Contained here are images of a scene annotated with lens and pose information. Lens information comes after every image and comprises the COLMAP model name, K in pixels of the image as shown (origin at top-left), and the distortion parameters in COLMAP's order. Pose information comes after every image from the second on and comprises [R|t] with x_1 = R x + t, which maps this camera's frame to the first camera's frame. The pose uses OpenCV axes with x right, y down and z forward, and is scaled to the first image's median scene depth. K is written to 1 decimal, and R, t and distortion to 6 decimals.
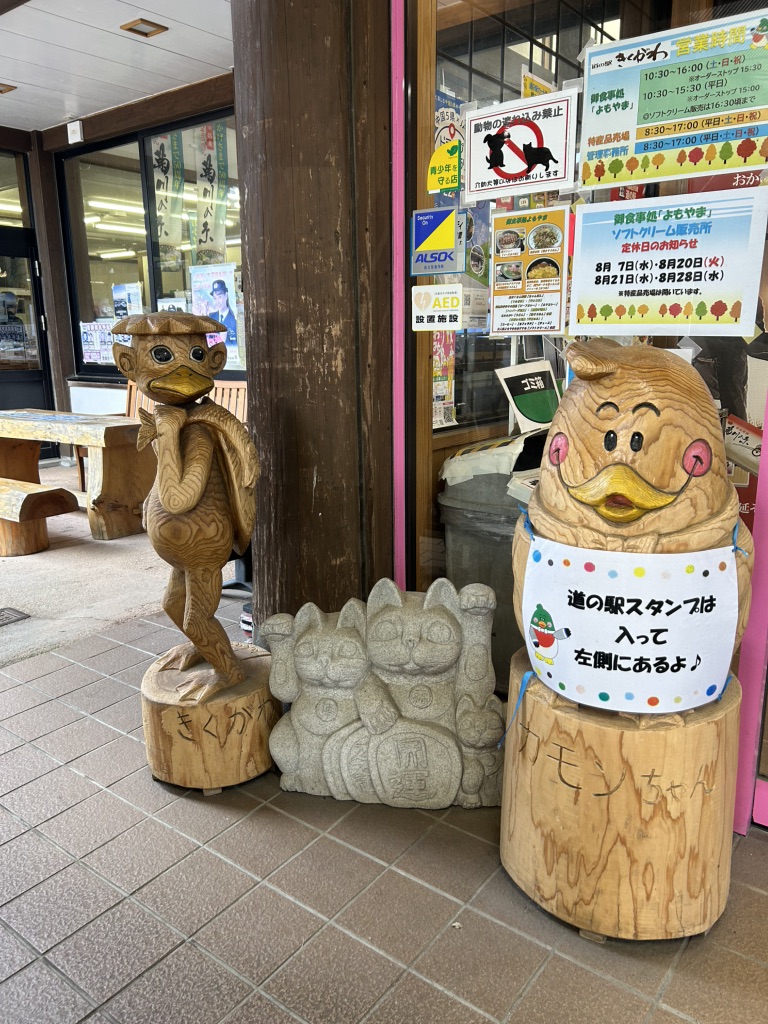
lens RADIAL K [[763.0, 0, 392.6], [0, 763.0, 508.2], [0, 0, 1]] dist [0.076896, -0.005405]
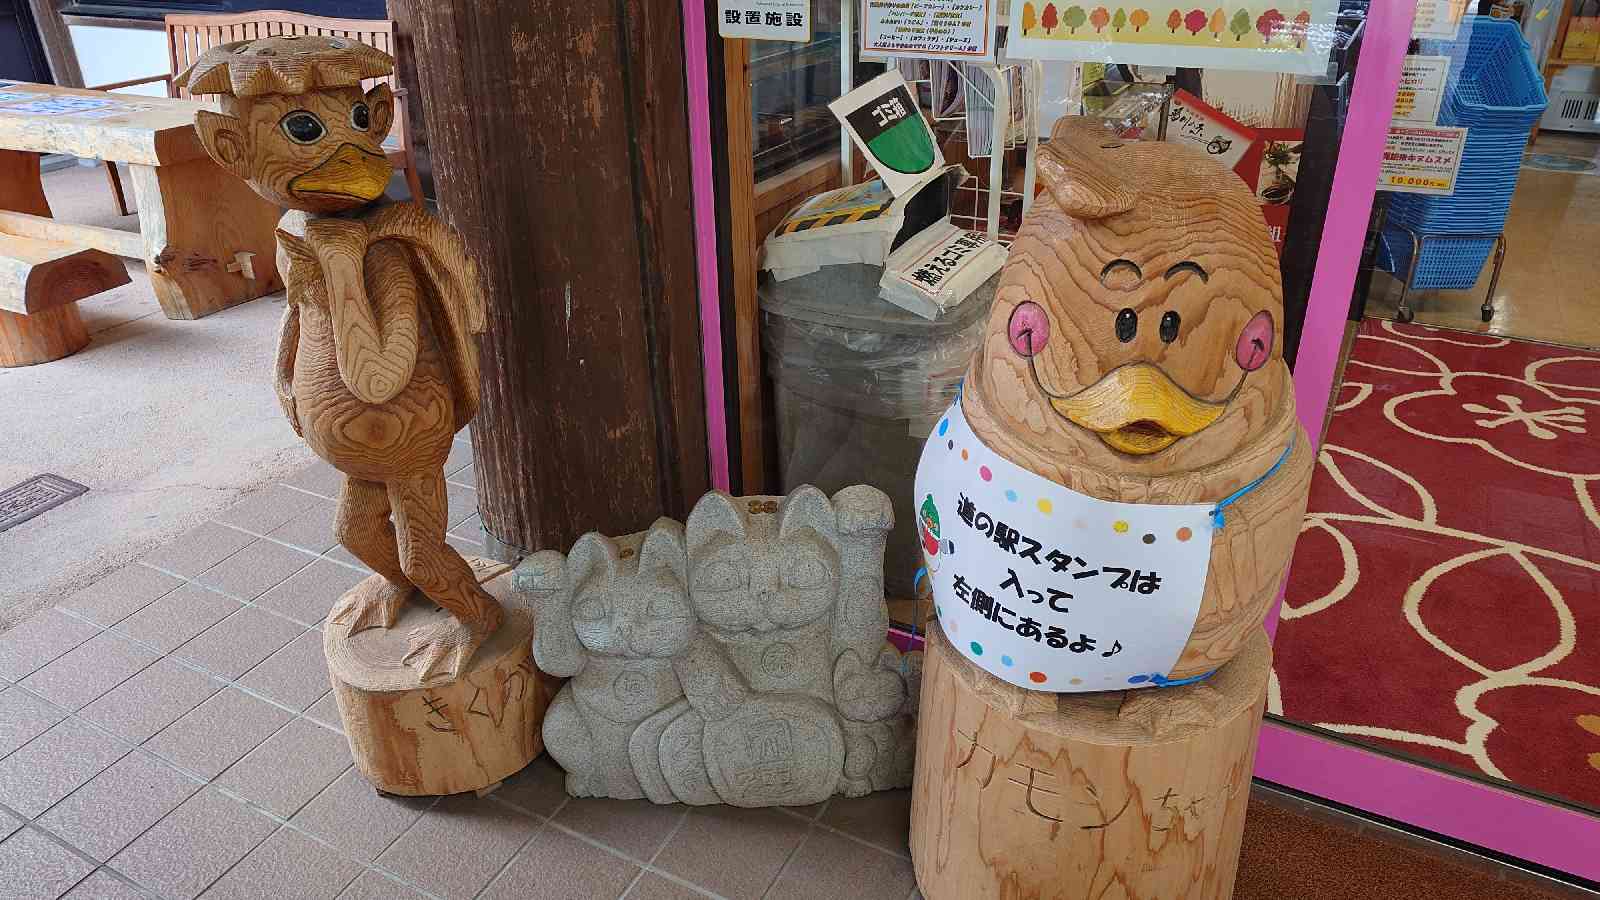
lens RADIAL K [[1092.3, 0, 814.0], [0, 1092.3, 453.7], [0, 0, 1]] dist [-0.002118, 0.026072]
pose [[0.985355, -0.078403, 0.151420, -0.055094], [0.039180, 0.968365, 0.246444, -0.135641], [-0.165952, -0.236902, 0.957255, 0.142892]]
